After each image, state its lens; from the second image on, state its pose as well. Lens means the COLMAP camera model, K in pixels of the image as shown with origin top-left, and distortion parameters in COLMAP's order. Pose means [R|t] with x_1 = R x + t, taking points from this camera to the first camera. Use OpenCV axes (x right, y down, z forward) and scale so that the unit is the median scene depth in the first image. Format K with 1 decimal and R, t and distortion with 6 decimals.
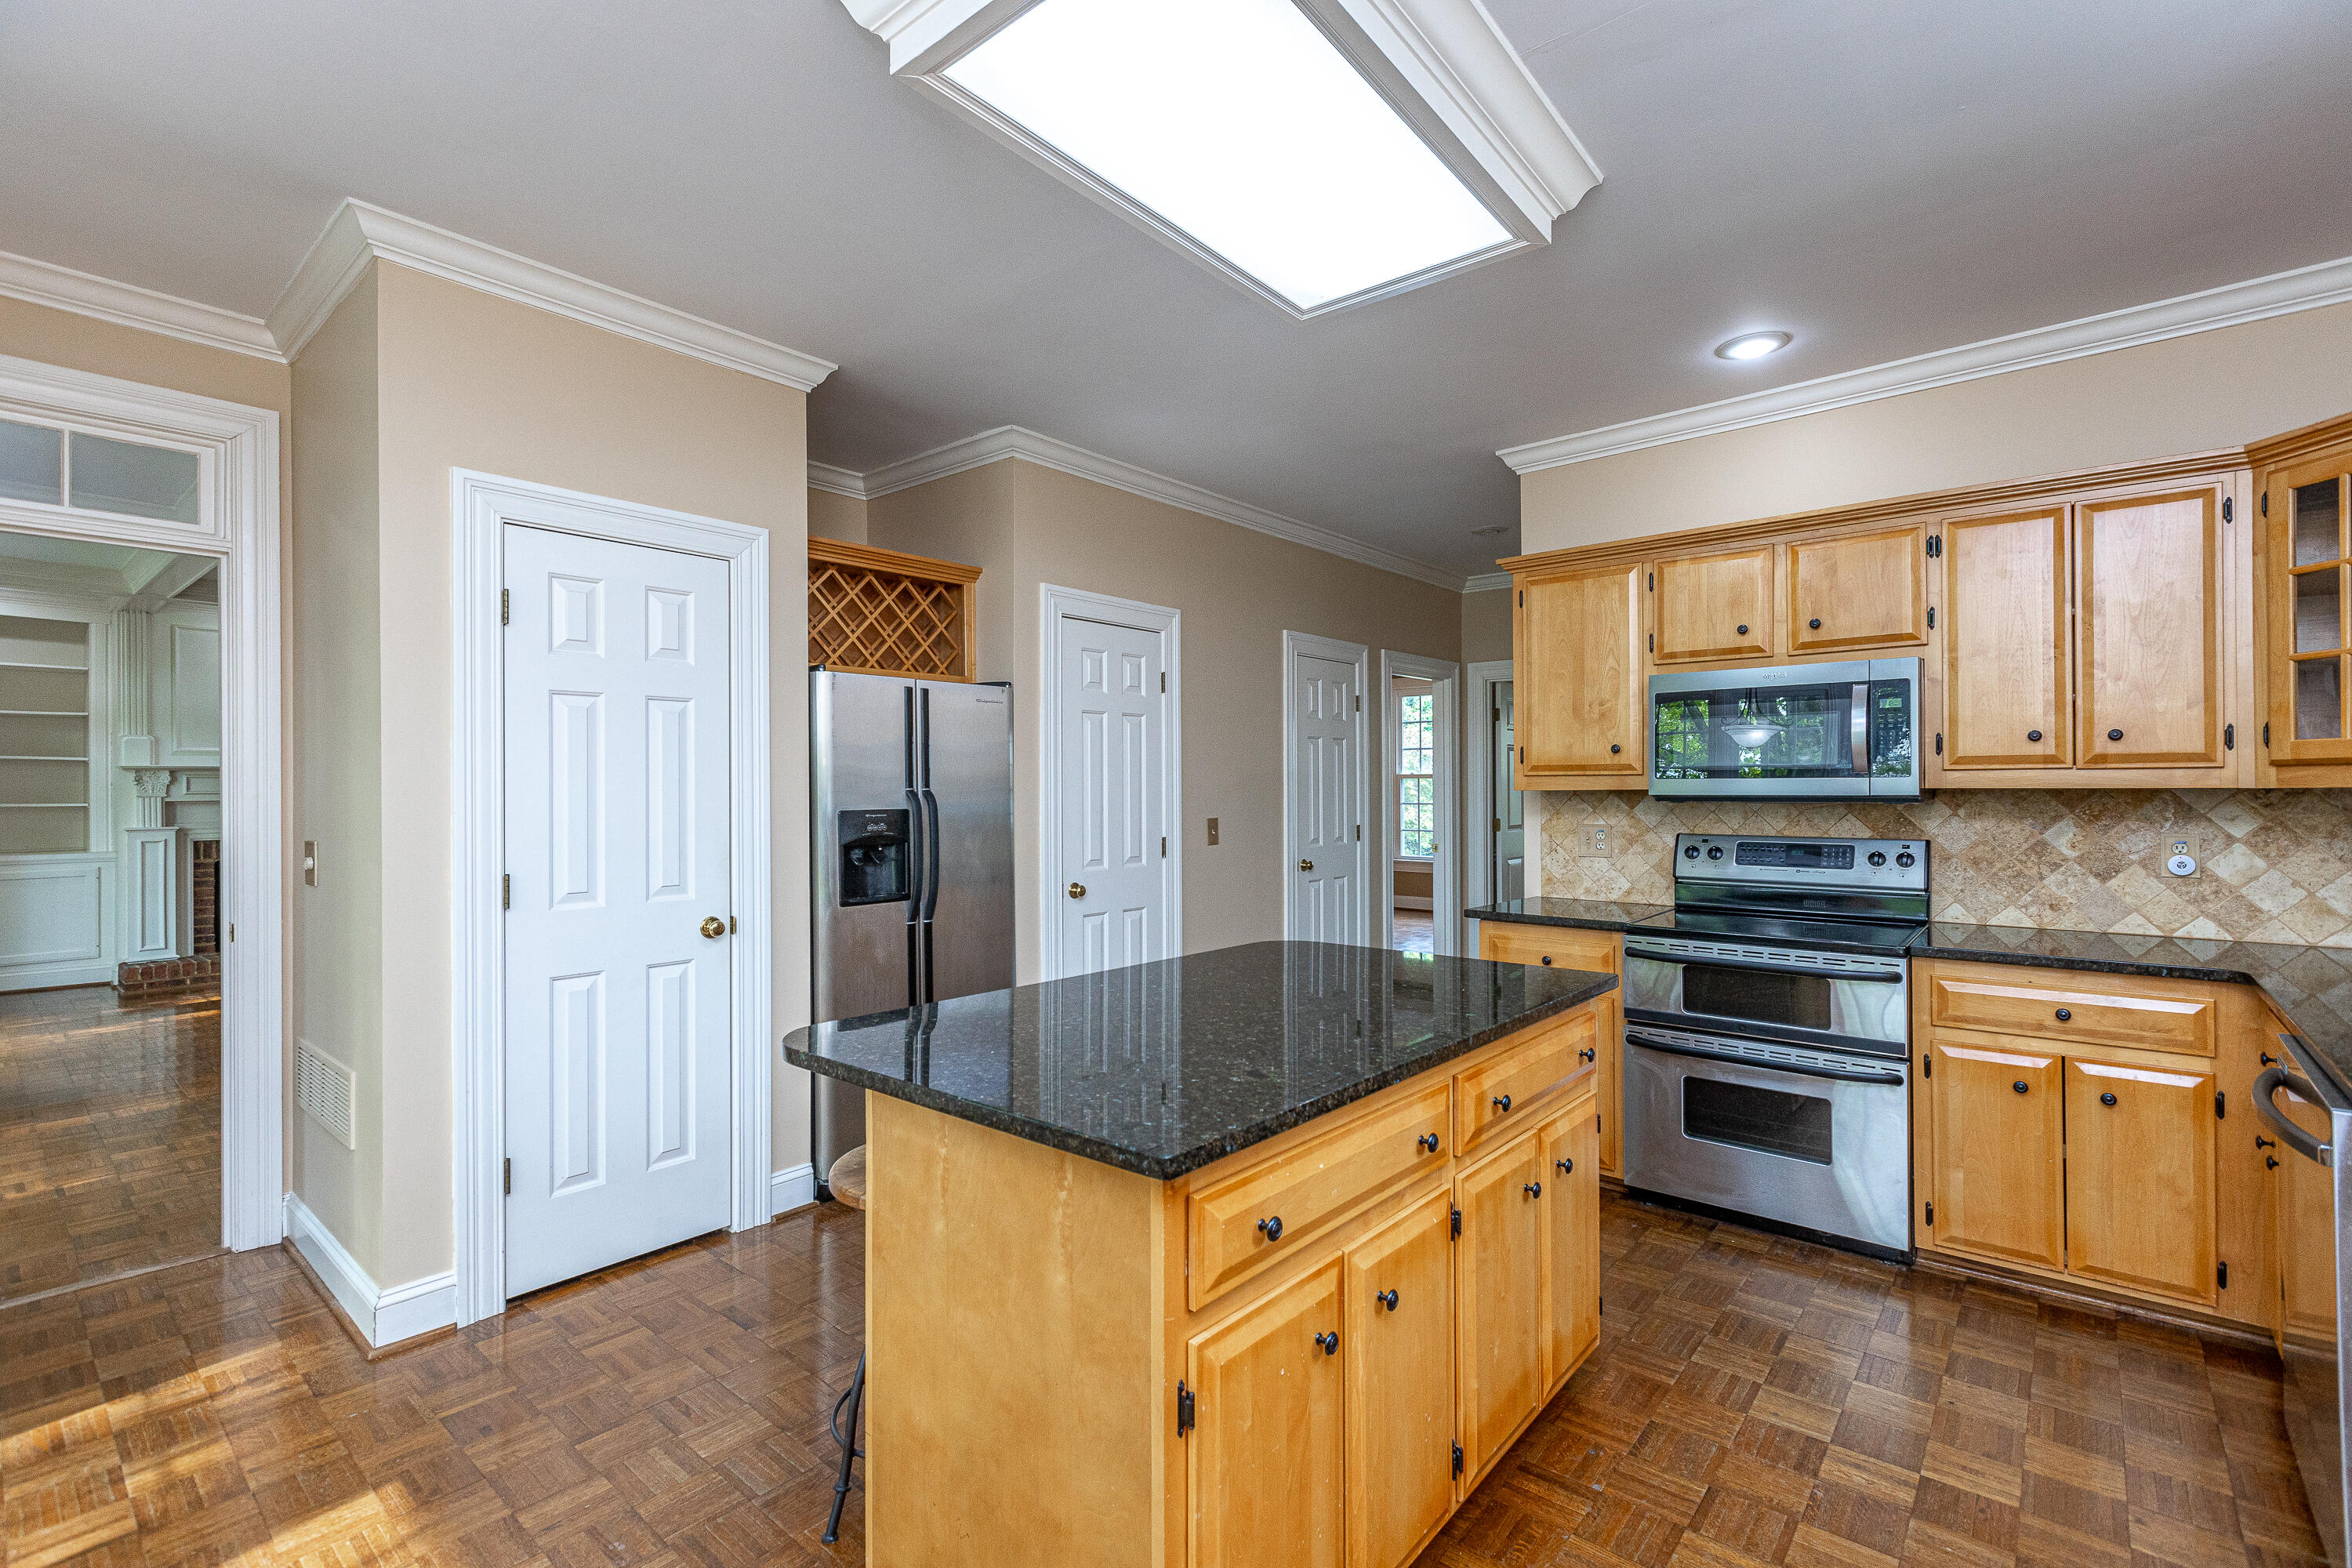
lens RADIAL K [[1055.4, 0, 1175.8], [0, 1055.4, 786.4], [0, 0, 1]] dist [0.004584, 0.000416]
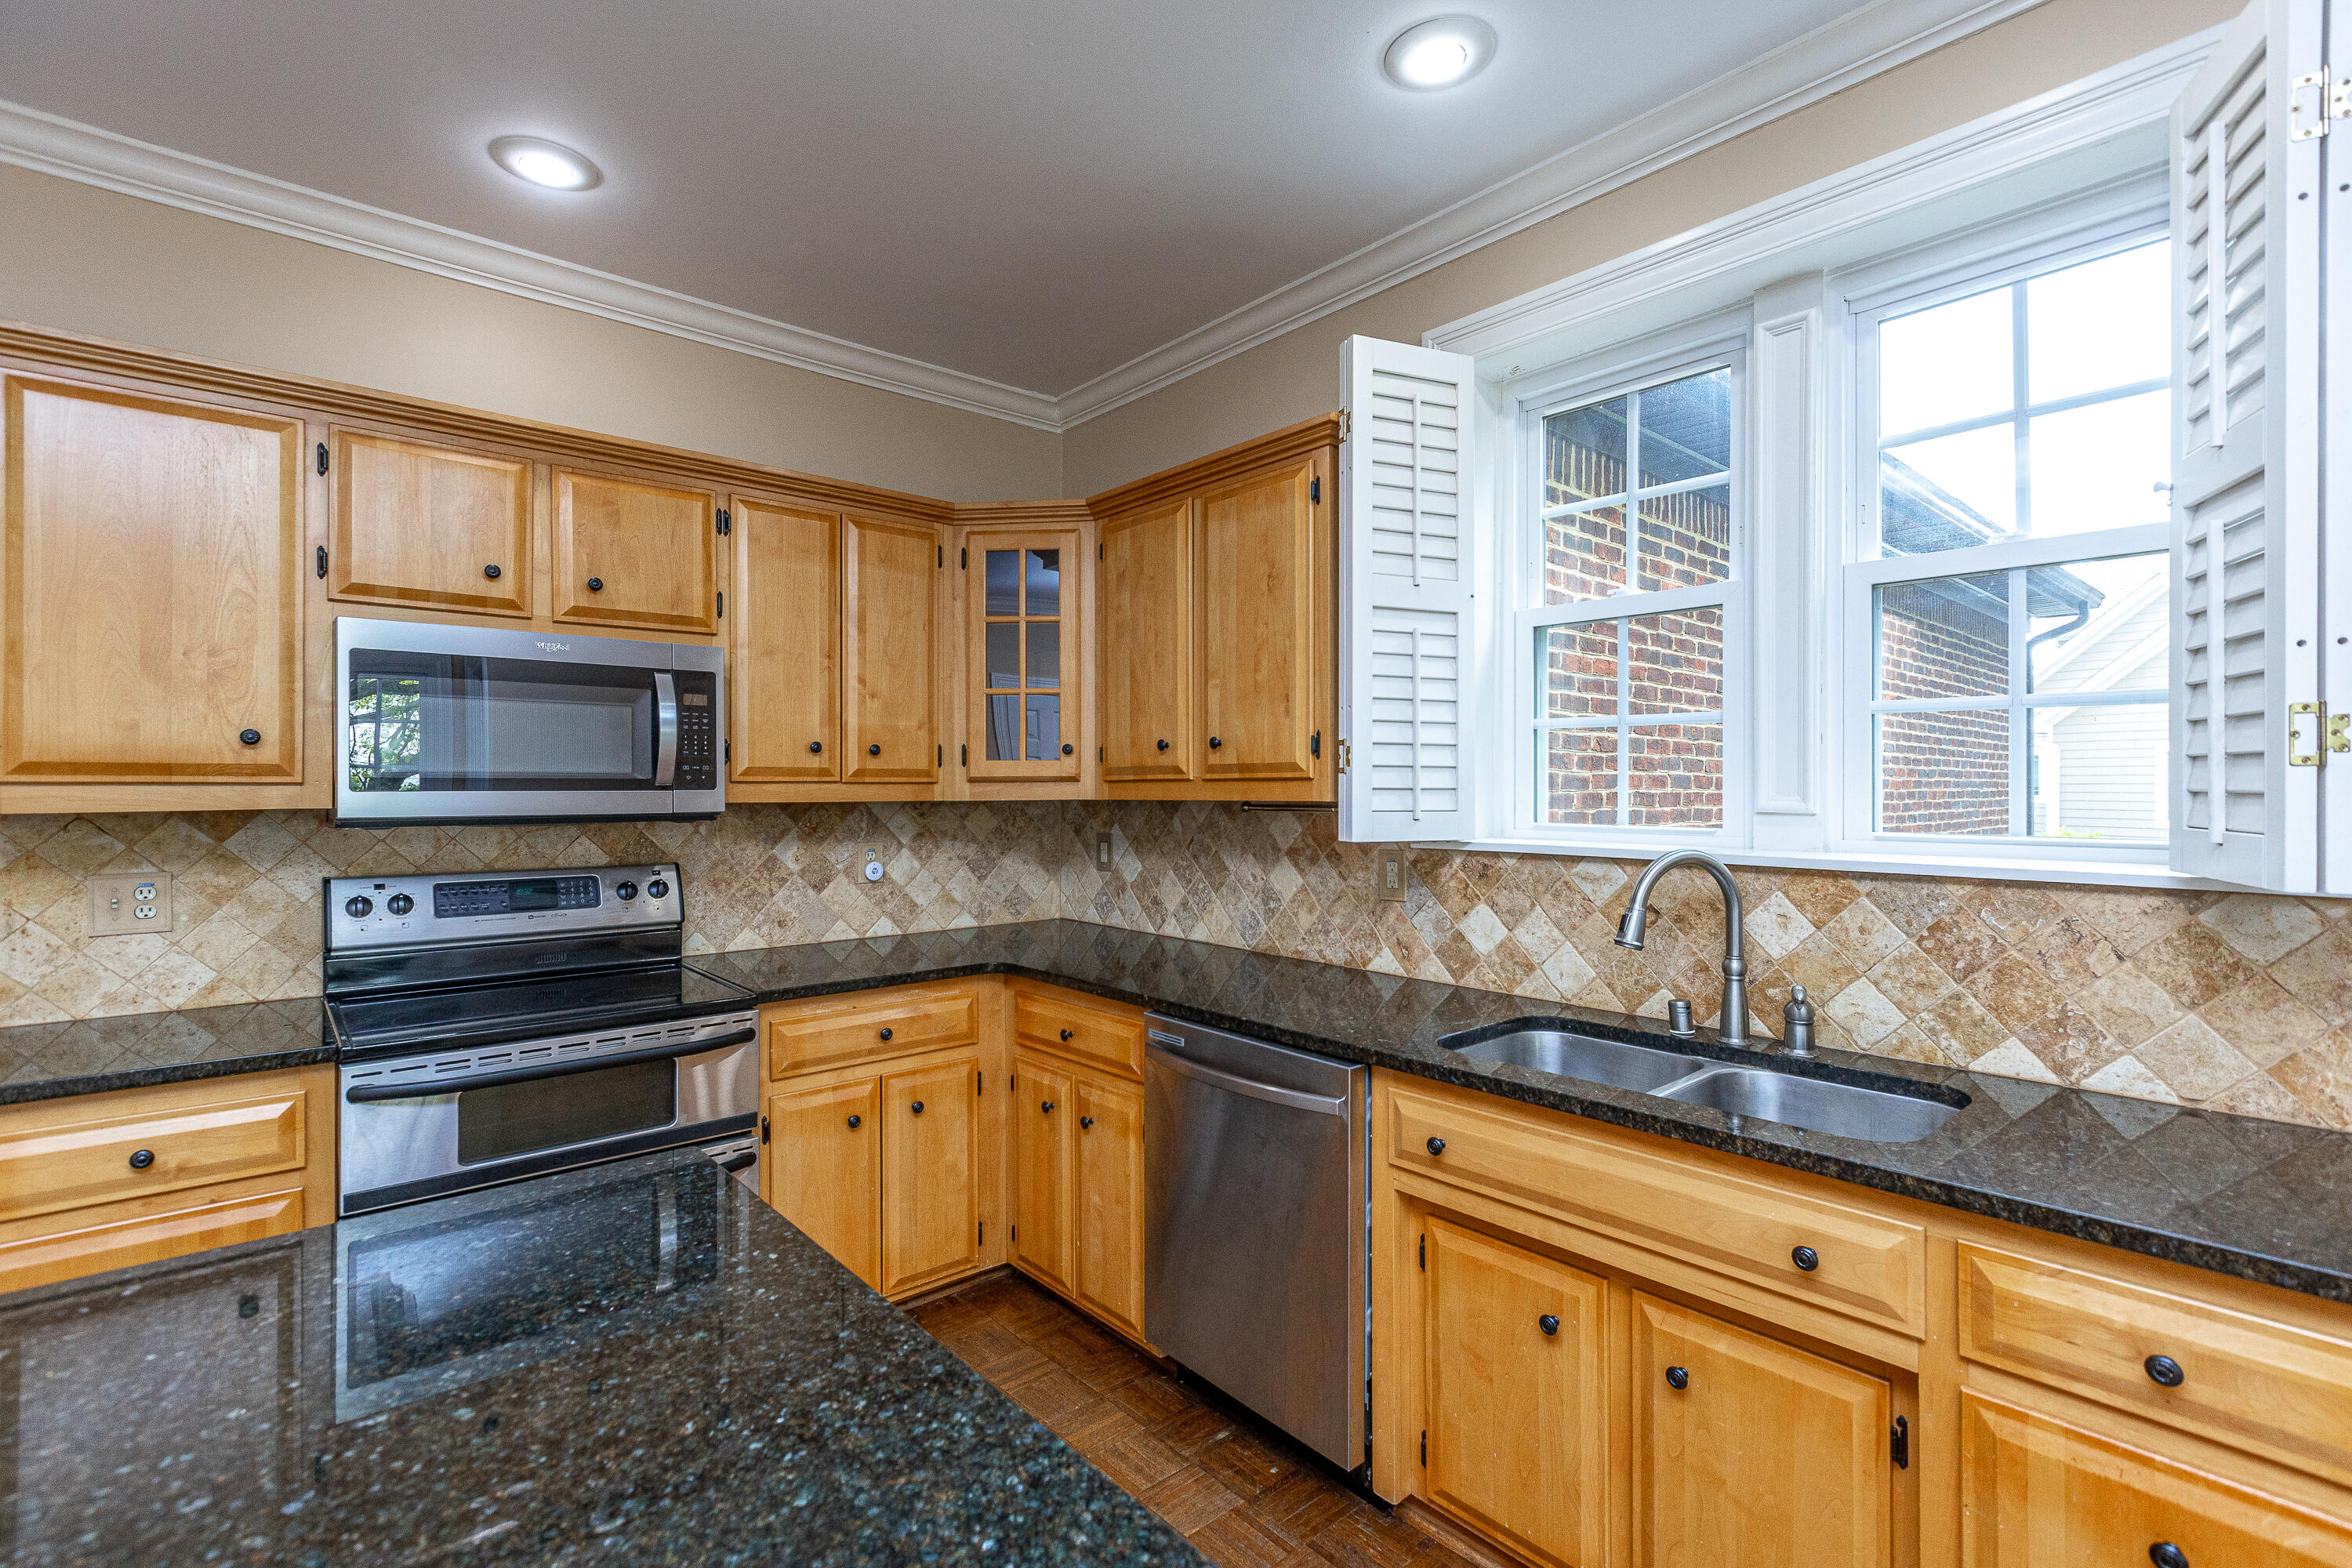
lens RADIAL K [[1055.4, 0, 1177.4], [0, 1055.4, 788.1], [0, 0, 1]] dist [0.004584, 0.000416]
pose [[0.147500, 0.000920, 0.989062, -0.076651], [-0.001983, 0.999998, -0.000635, -0.010541], [-0.989060, -0.001868, 0.147501, 0.497966]]
